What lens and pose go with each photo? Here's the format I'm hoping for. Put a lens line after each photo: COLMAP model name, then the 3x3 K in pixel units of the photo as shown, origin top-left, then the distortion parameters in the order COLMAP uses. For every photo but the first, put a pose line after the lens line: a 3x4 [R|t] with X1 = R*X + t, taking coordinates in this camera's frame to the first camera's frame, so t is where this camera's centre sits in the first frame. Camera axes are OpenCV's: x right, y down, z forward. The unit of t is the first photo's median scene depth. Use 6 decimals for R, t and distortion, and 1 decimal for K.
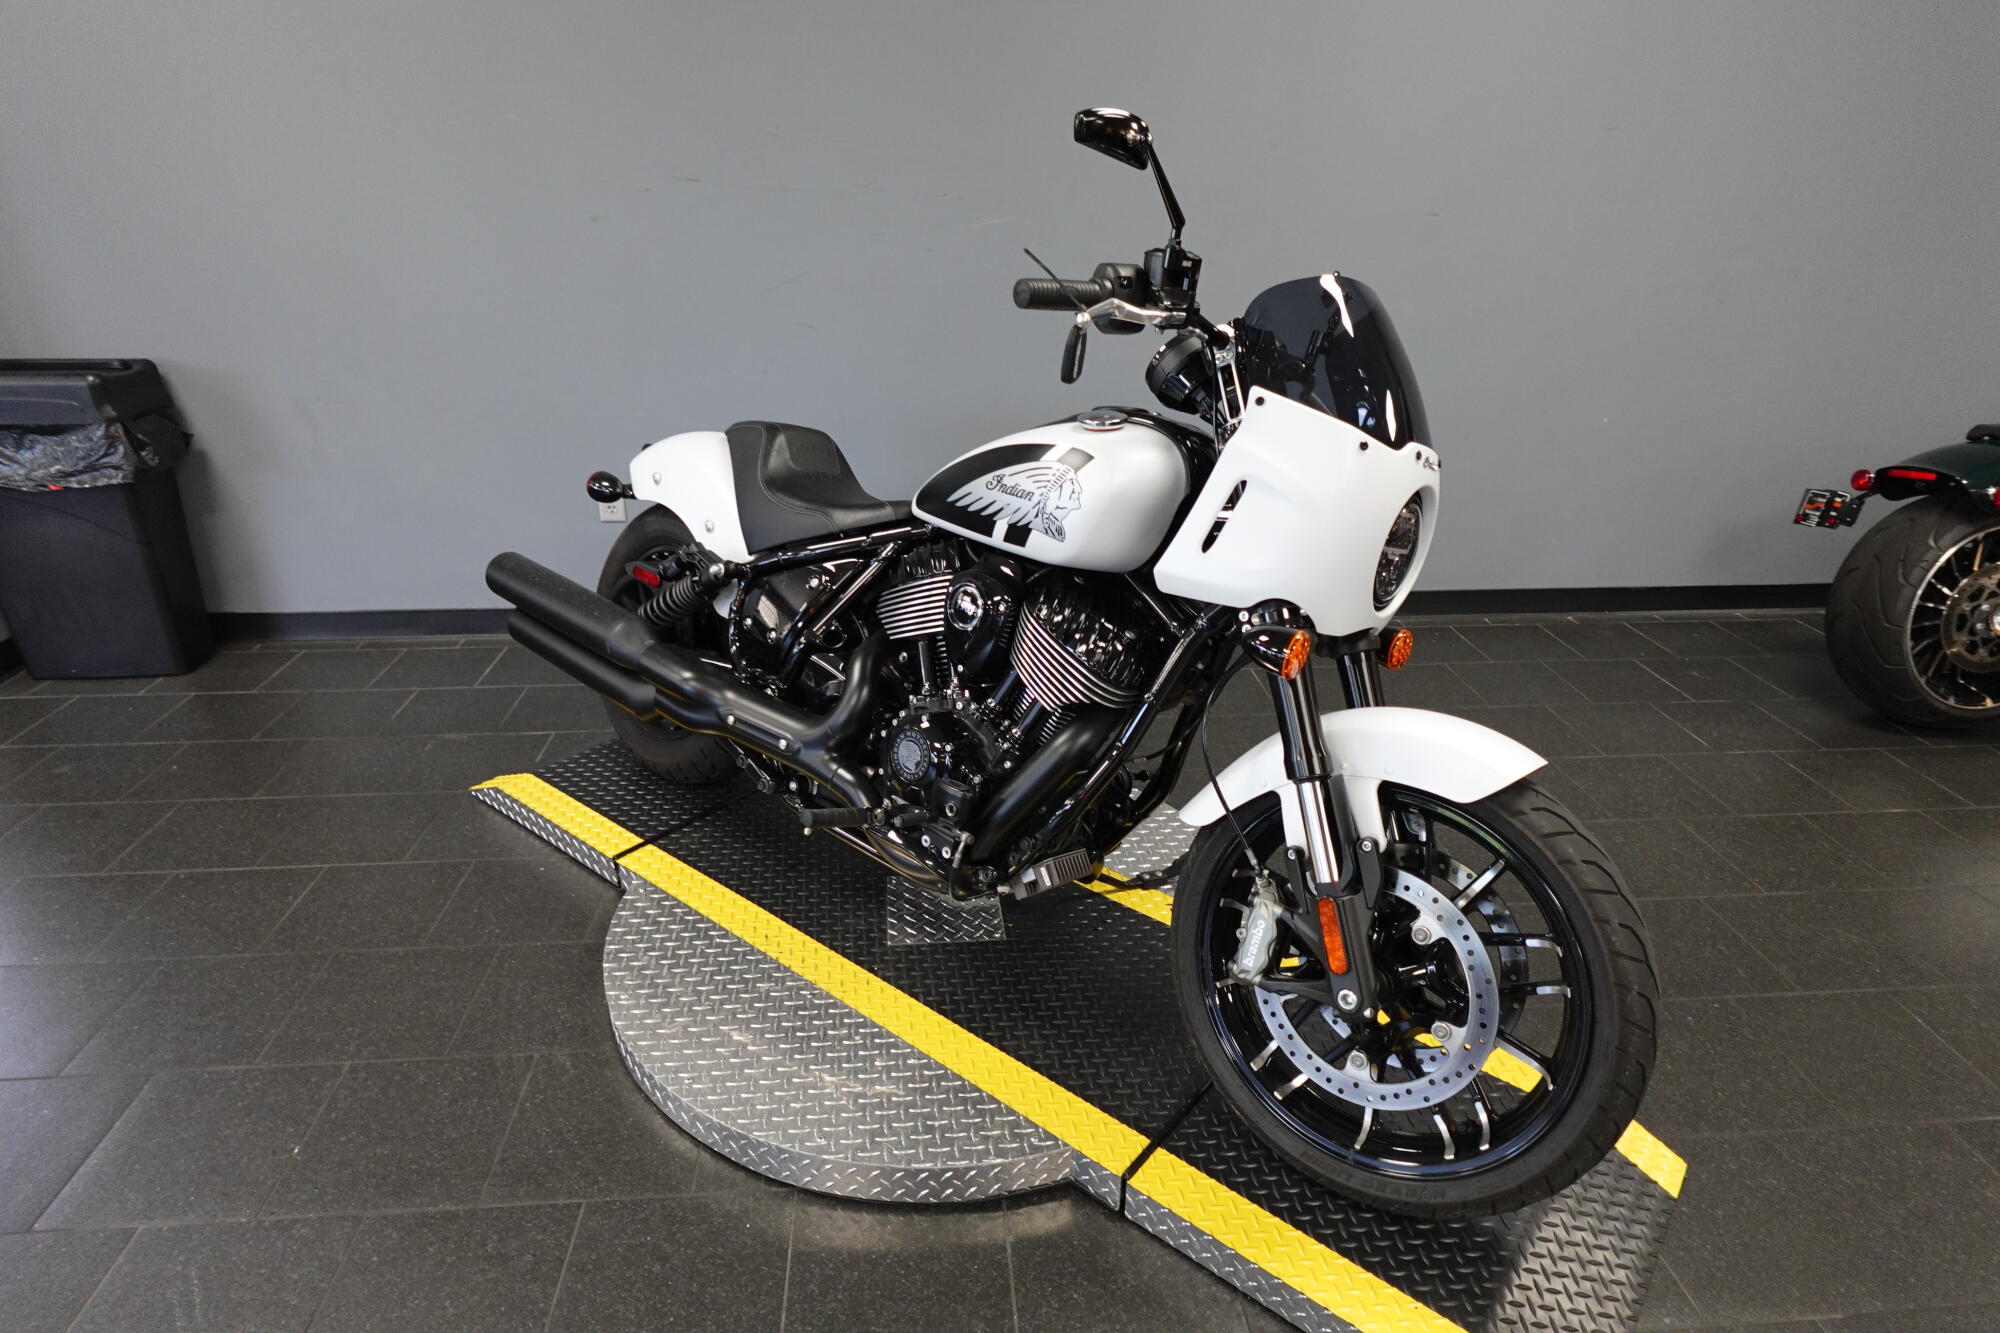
lens RADIAL K [[1120.9, 0, 1004.9], [0, 1120.9, 663.6], [0, 0, 1]] dist [0.008436, -0.005052]
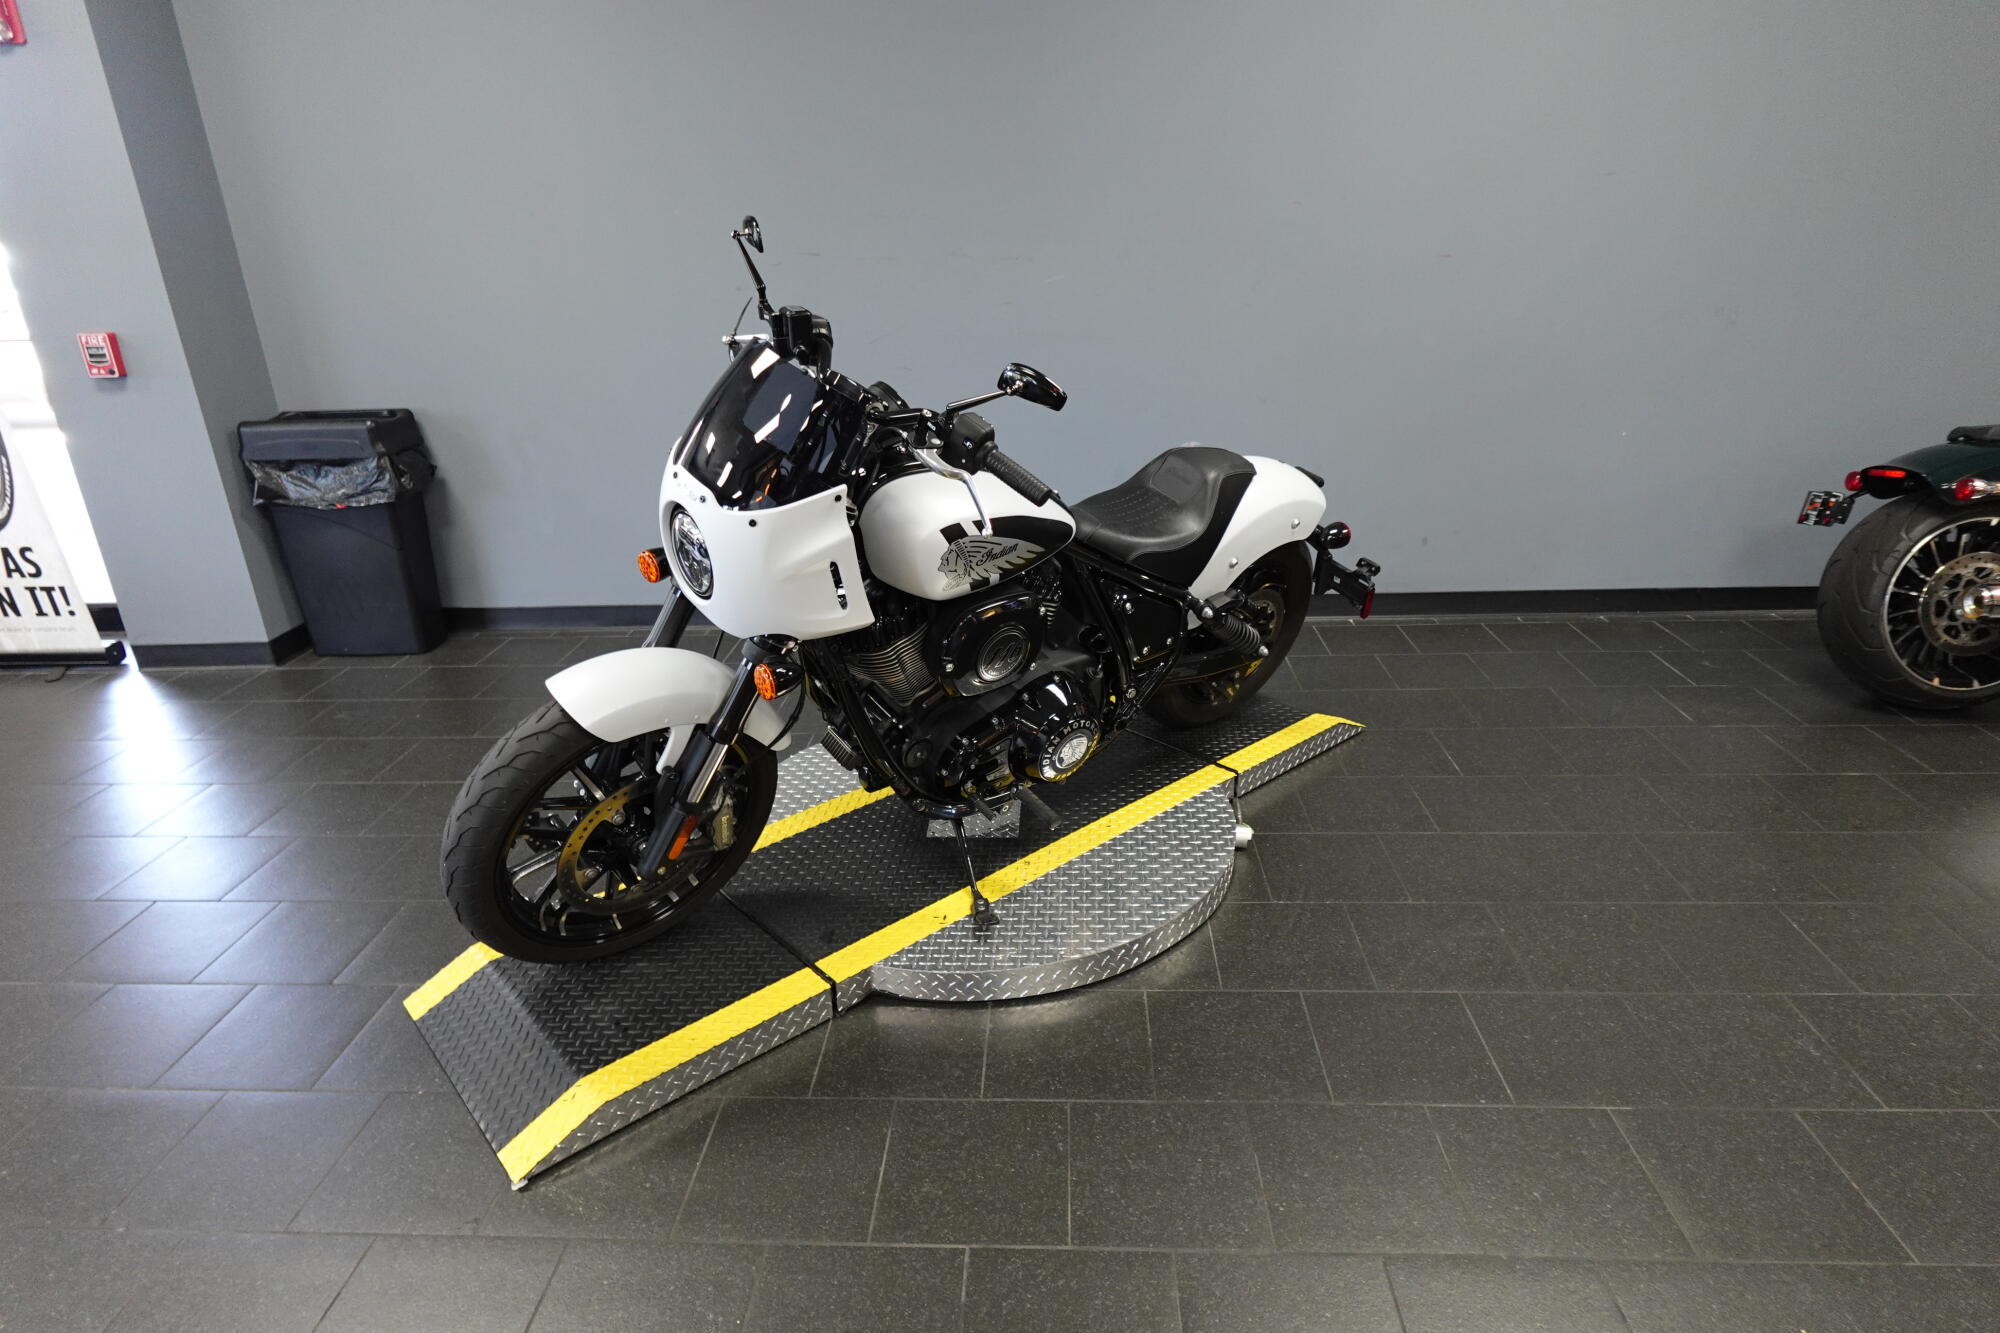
lens RADIAL K [[1120.9, 0, 1006.8], [0, 1120.9, 663.4], [0, 0, 1]] dist [0.008436, -0.005052]
pose [[0.990418, 0.007103, -0.137920, 0.124009], [-0.012840, 0.999087, -0.040753, 0.078982], [0.137505, 0.042133, 0.989605, -0.208797]]
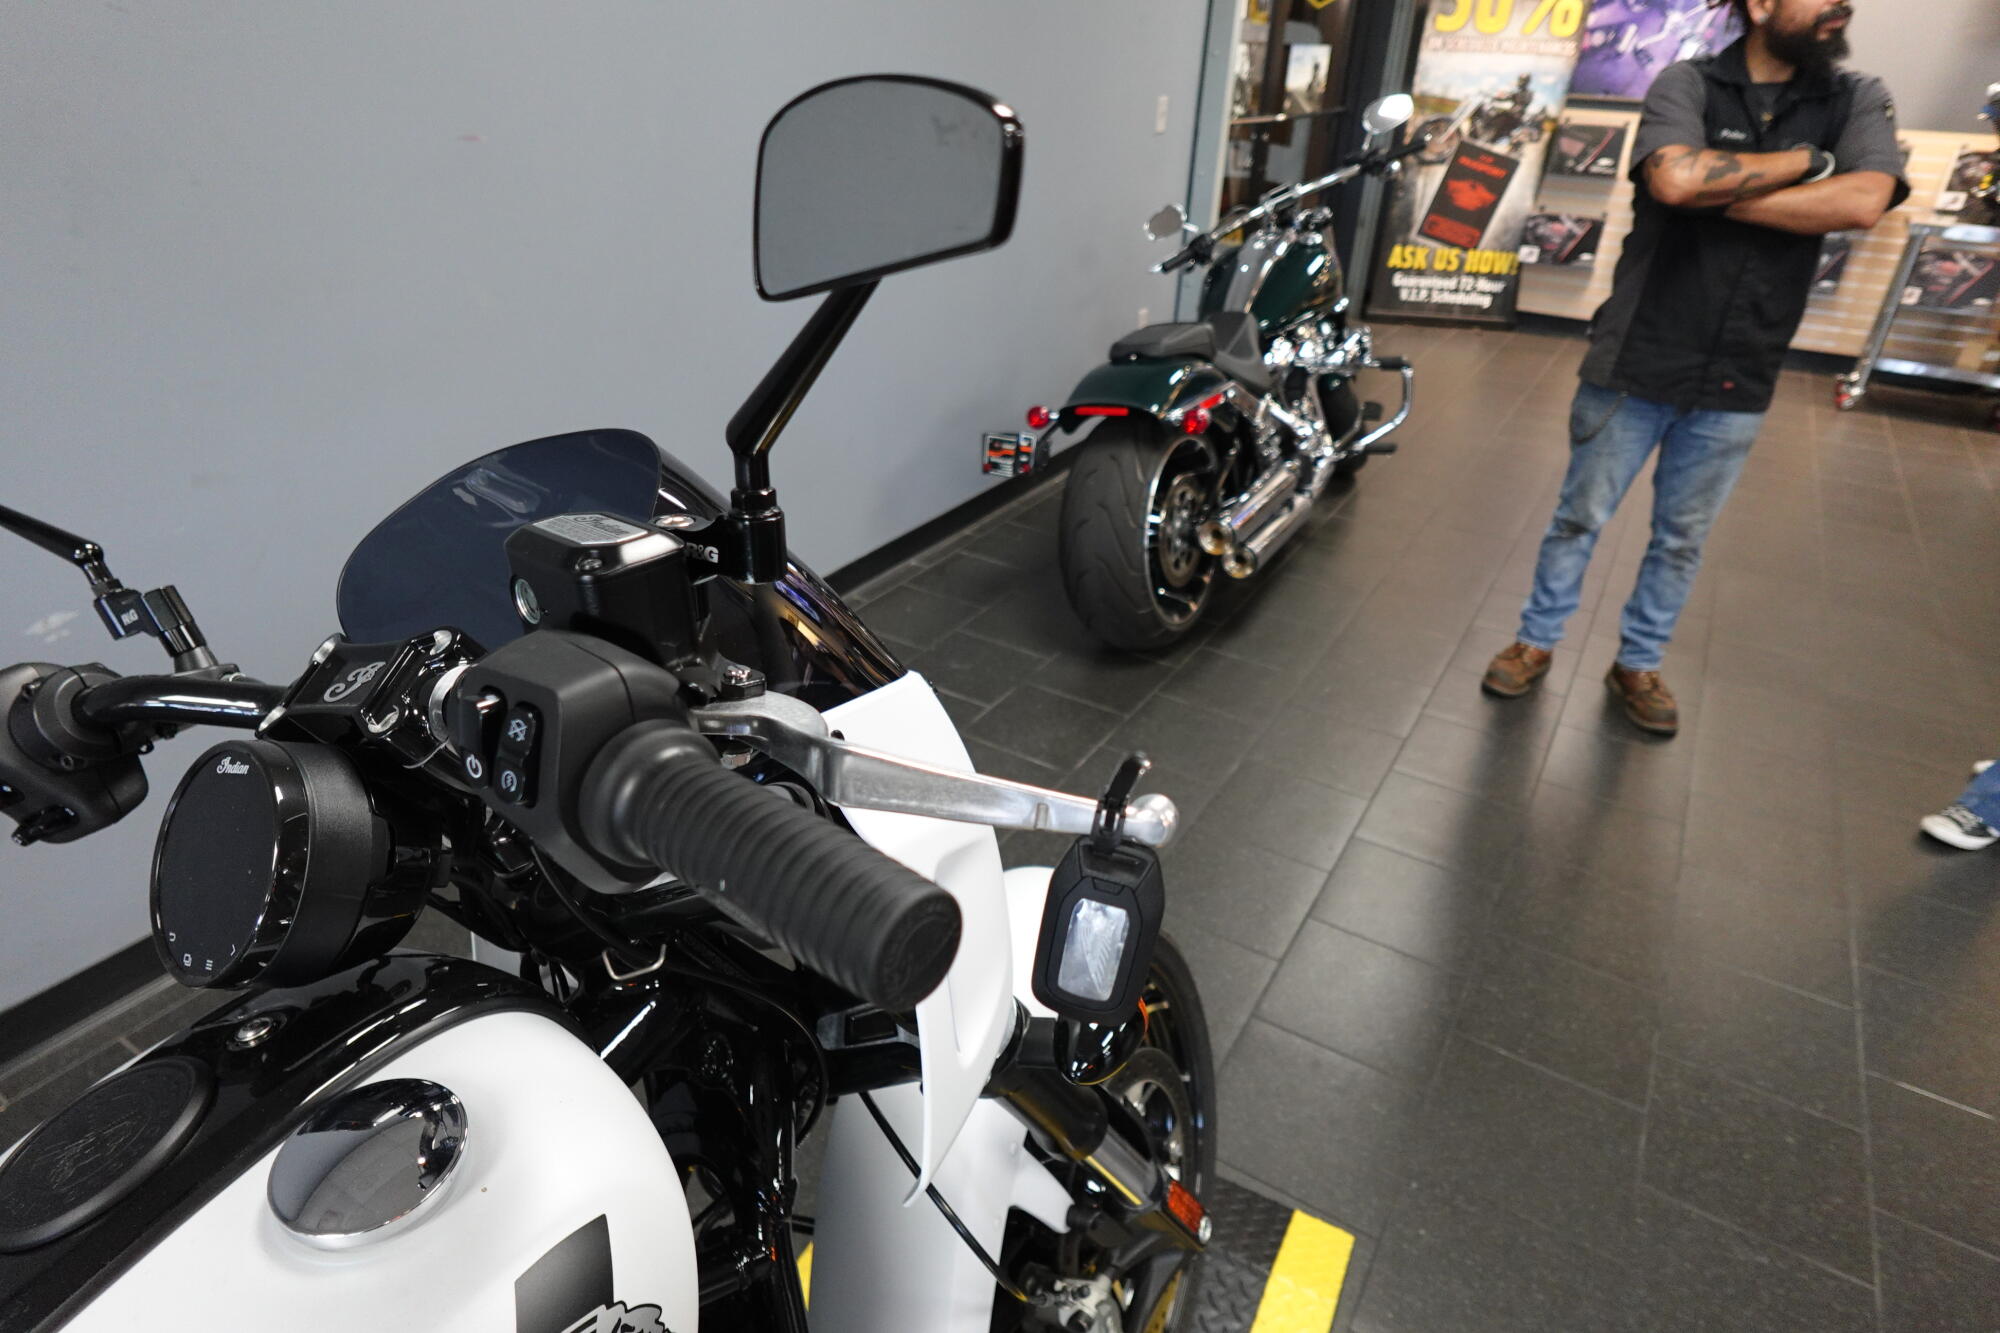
lens RADIAL K [[1120.9, 0, 992.2], [0, 1120.9, 666.3], [0, 0, 1]] dist [0.008436, -0.005052]
pose [[0.589280, -0.391295, 0.706850, 0.015983], [0.299250, 0.918375, 0.258914, -0.266178], [-0.750465, 0.058952, 0.658275, 0.516750]]
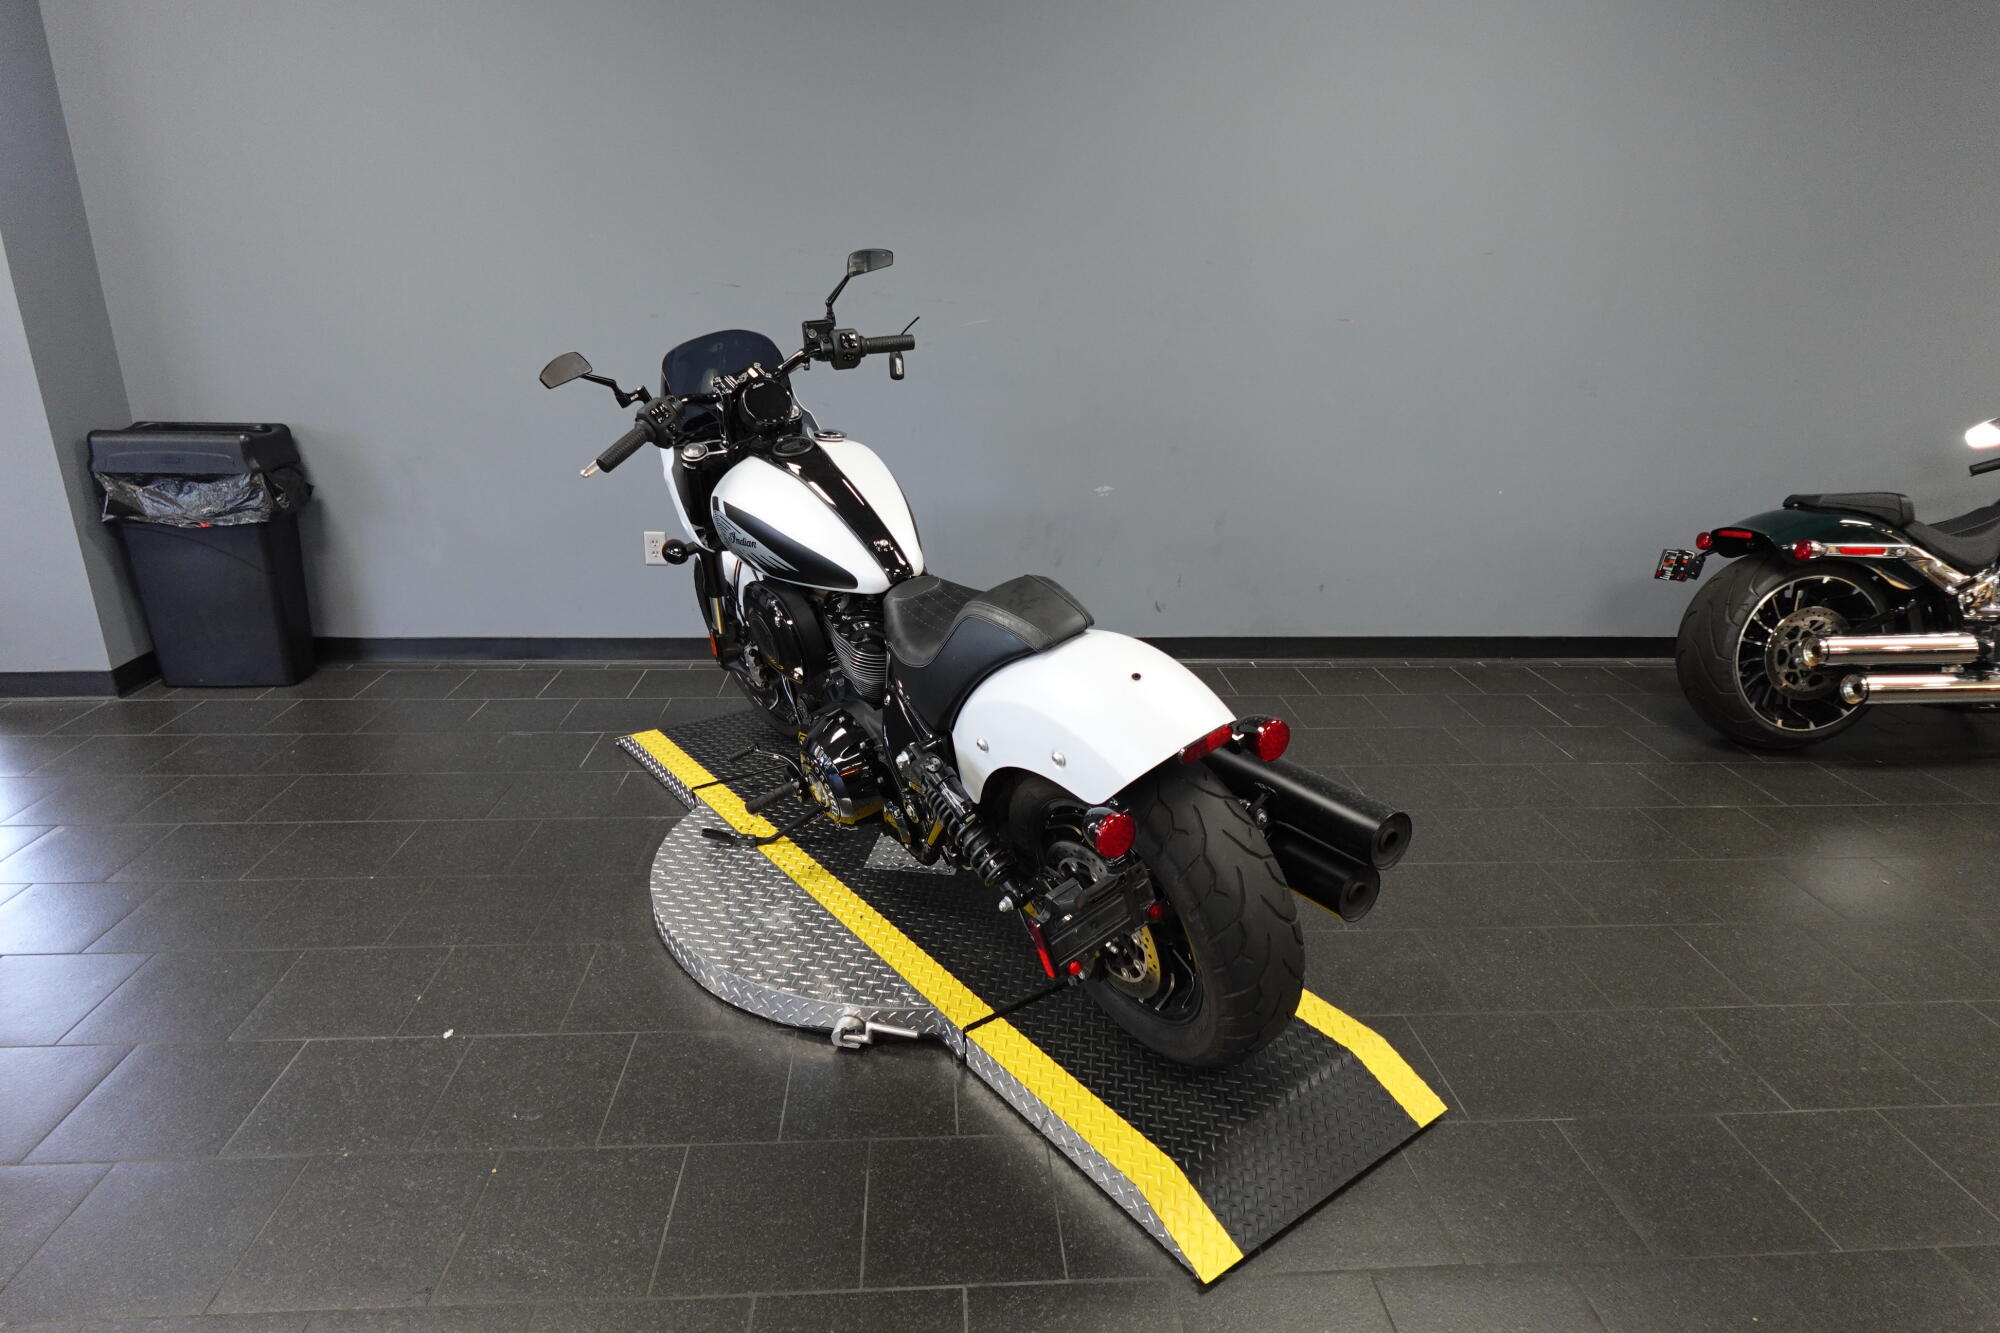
lens RADIAL K [[1120.9, 0, 1004.9], [0, 1120.9, 665.9], [0, 0, 1]] dist [0.008436, -0.005052]
pose [[0.999849, 0.014194, -0.009976, 0.041173], [-0.014957, 0.996596, -0.081077, 0.090566], [0.008791, 0.081214, 0.996658, -0.216756]]
